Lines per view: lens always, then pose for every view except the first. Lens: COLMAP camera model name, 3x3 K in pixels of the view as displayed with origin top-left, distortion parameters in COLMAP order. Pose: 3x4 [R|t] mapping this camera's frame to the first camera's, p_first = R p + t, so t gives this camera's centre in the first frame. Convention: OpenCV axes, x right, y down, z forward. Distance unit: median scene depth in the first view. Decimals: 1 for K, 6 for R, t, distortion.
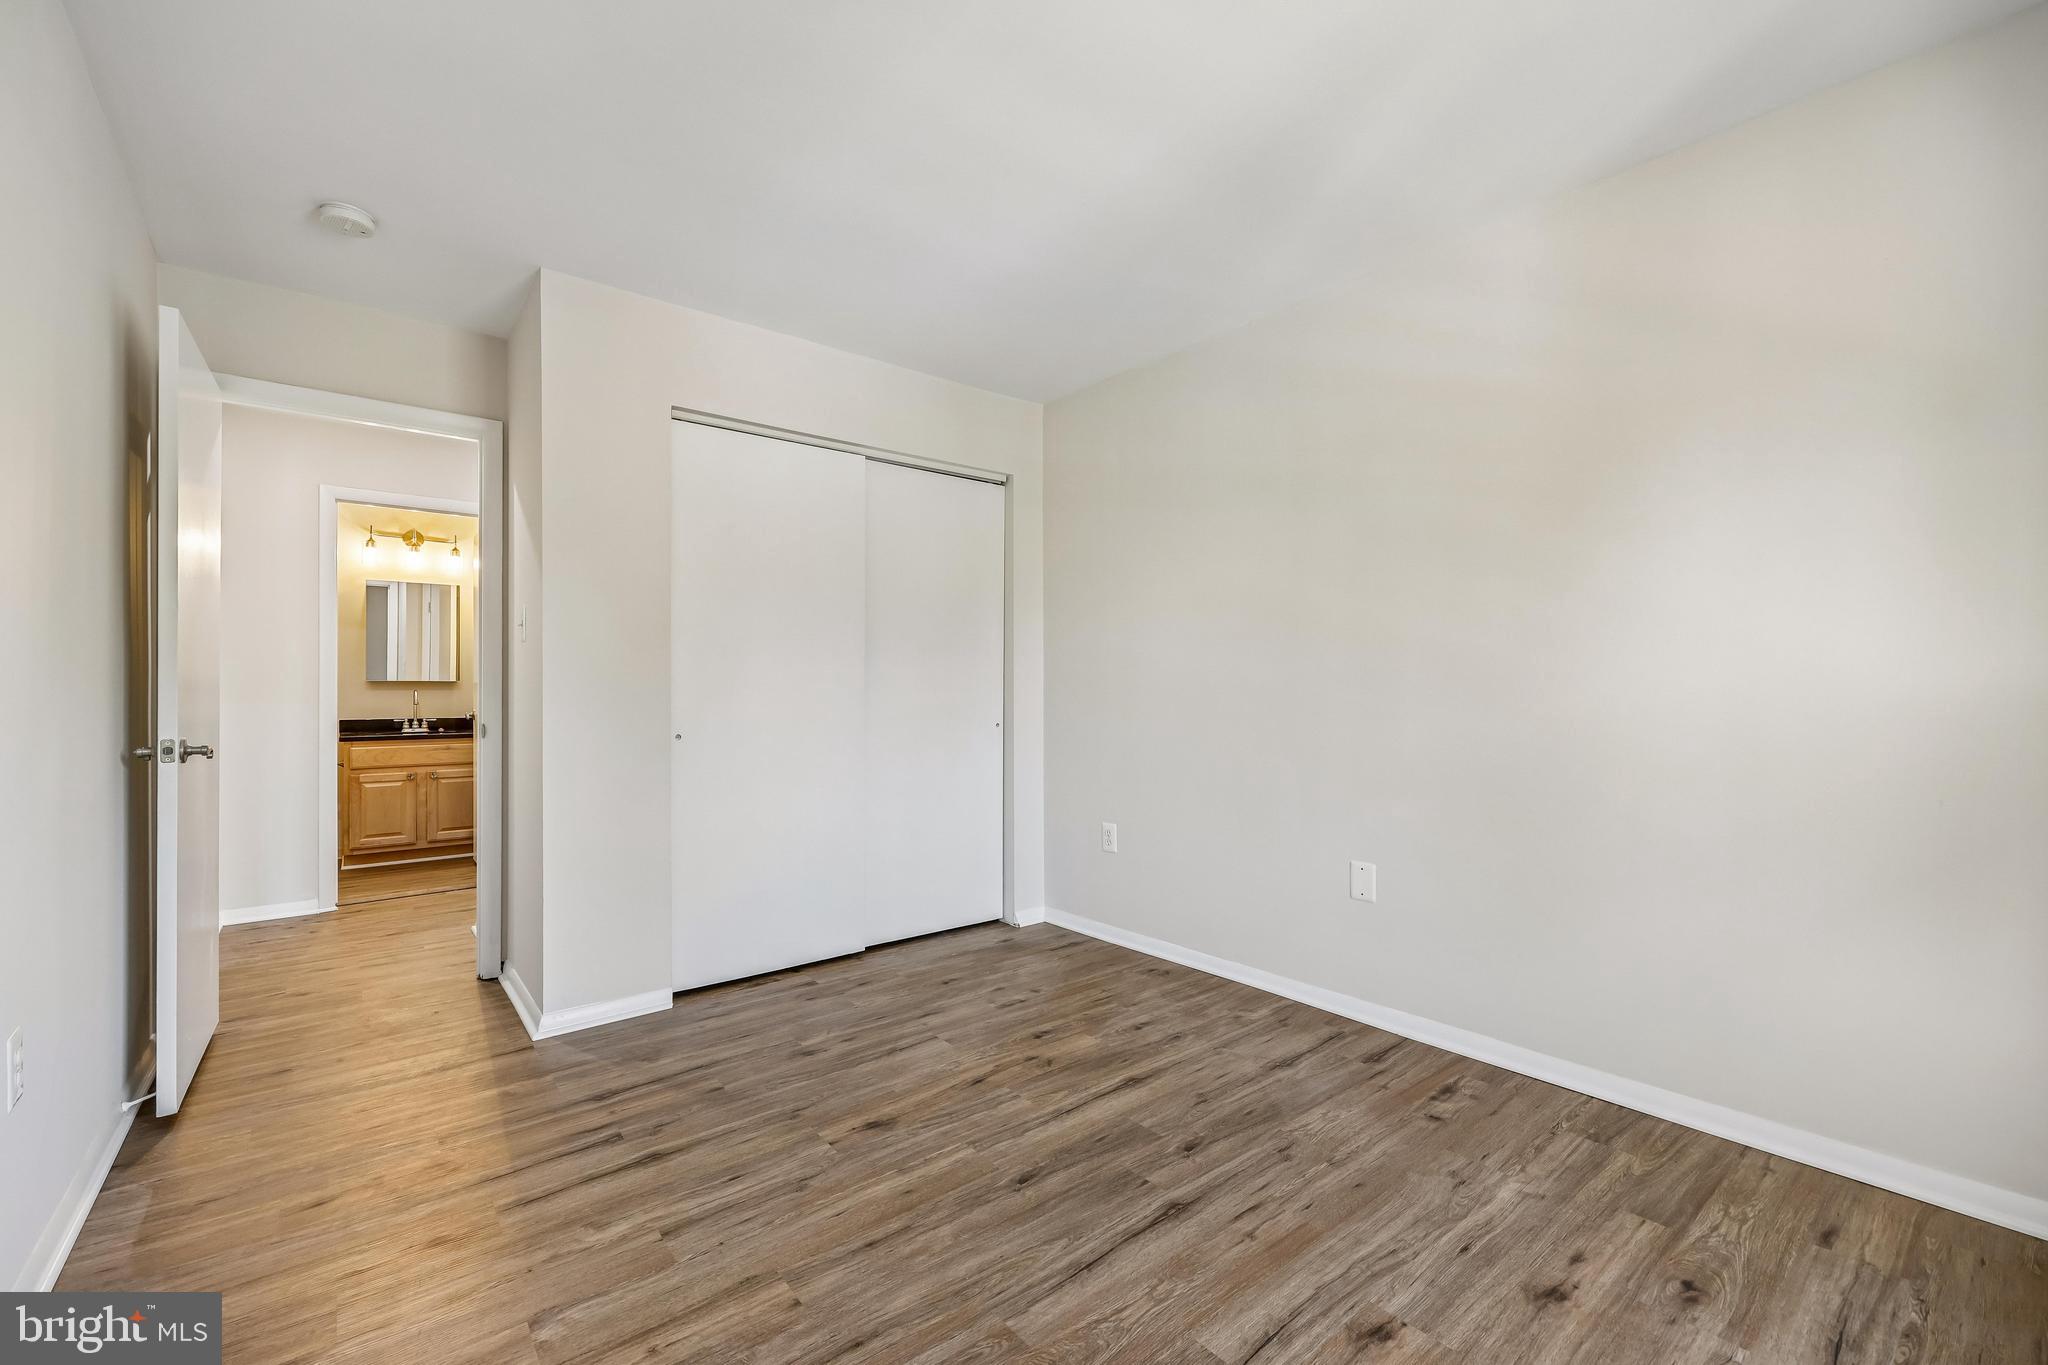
lens RADIAL K [[826.9, 0, 1032.4], [0, 826.9, 684.2], [0, 0, 1]] dist [0.001292, 0.000016]
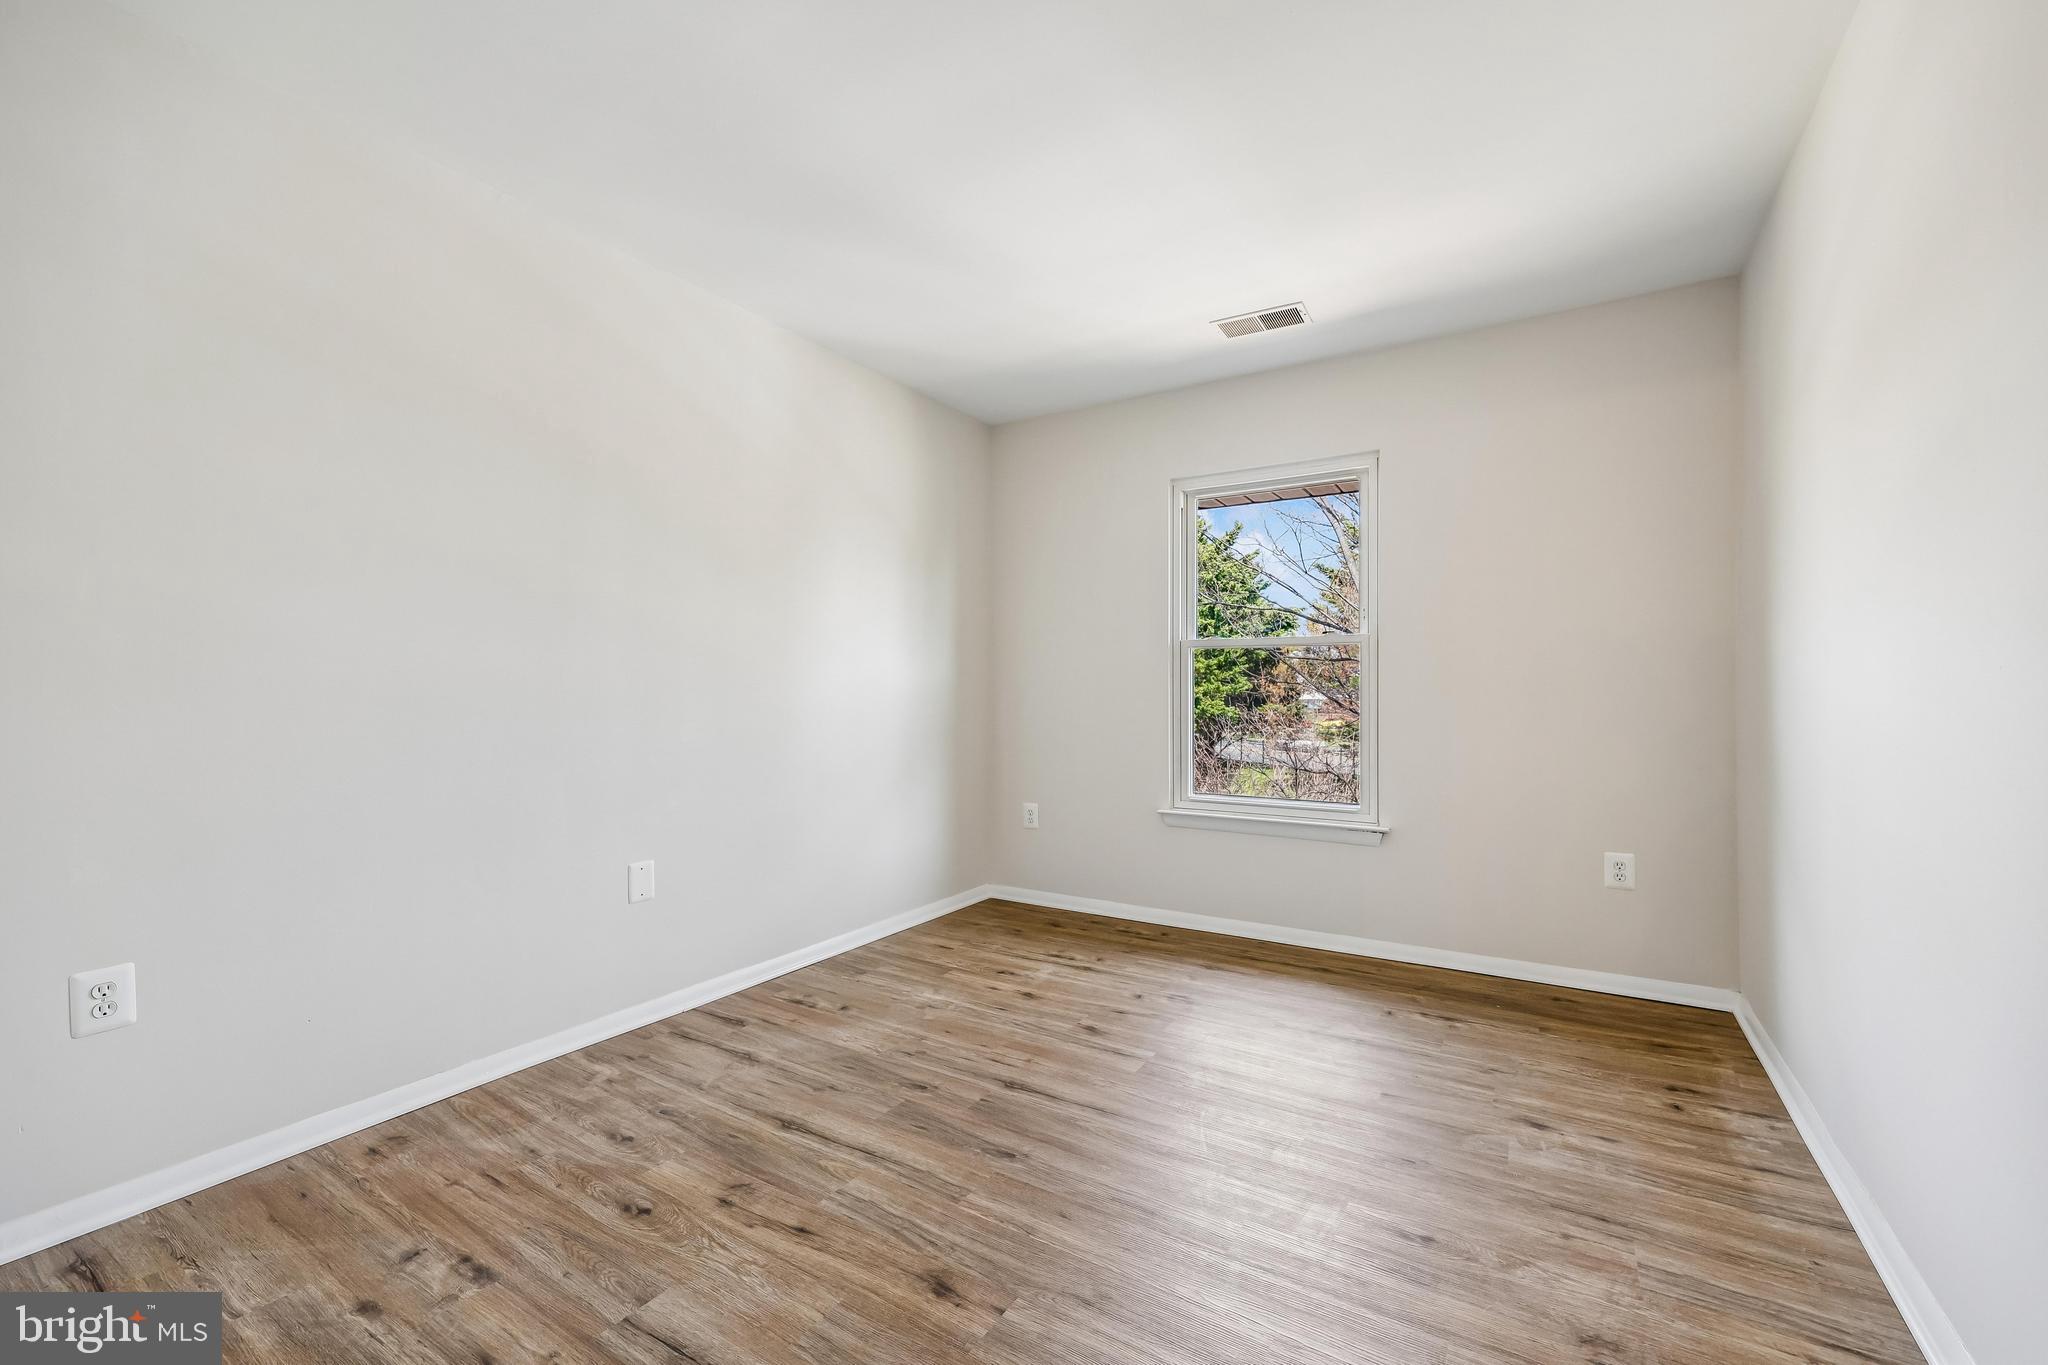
lens RADIAL K [[826.9, 0, 1034.1], [0, 826.9, 684.8], [0, 0, 1]] dist [0.001292, 0.000016]
pose [[-0.305279, 0.010308, 0.952207, -0.809827], [-0.007255, 0.999887, -0.013150, 0.018603], [-0.952235, -0.010923, -0.305170, 1.032670]]
